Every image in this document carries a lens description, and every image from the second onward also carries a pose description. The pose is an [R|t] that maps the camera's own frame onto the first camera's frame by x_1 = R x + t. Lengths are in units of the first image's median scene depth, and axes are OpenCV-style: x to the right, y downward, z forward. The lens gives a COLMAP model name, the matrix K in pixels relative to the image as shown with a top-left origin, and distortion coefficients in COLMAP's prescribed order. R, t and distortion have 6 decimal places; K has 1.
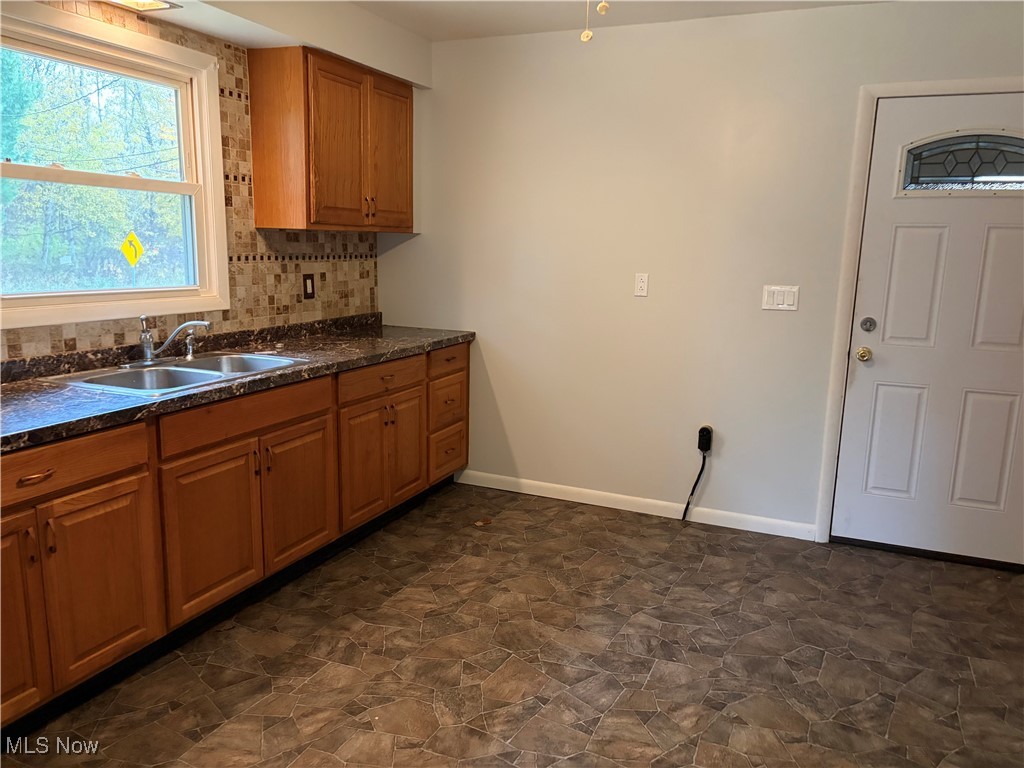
lens RADIAL K [[763.4, 0, 517.5], [0, 763.4, 389.2], [0, 0, 1]] dist [0.052834, -0.045757]
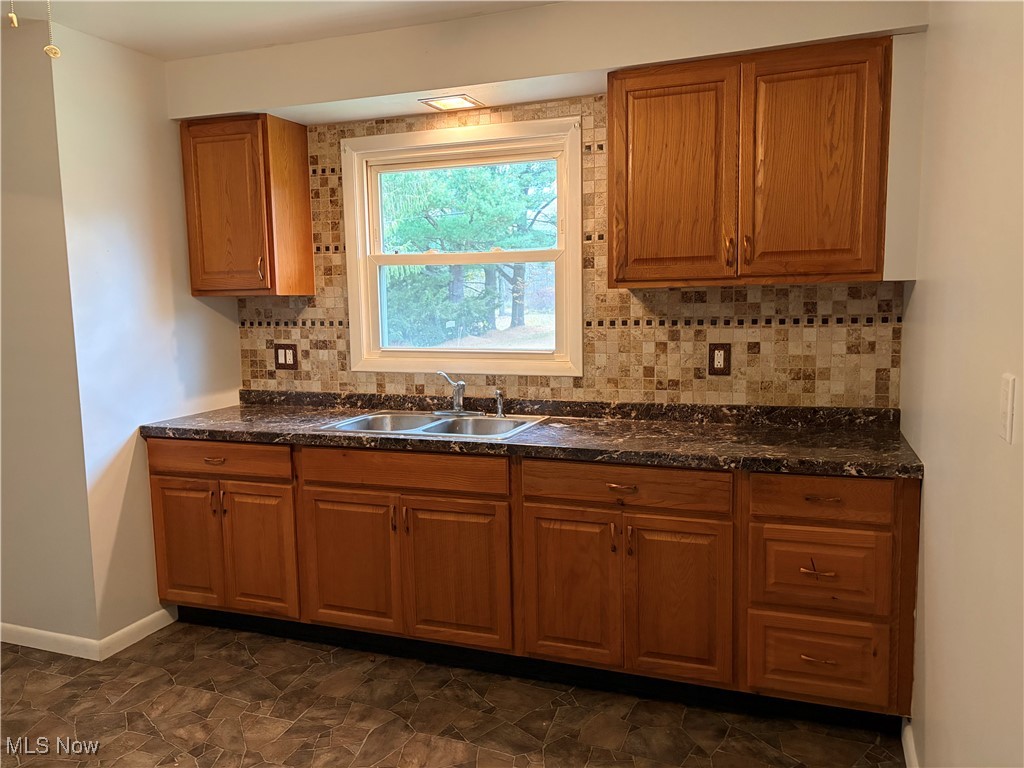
lens RADIAL K [[763.4, 0, 515.9], [0, 763.4, 384.0], [0, 0, 1]] dist [0.052834, -0.045757]
pose [[0.054098, 0.087743, -0.994673, 0.543933], [-0.170552, 0.982306, 0.077376, -0.151557], [0.983862, 0.165458, 0.068105, 0.848483]]
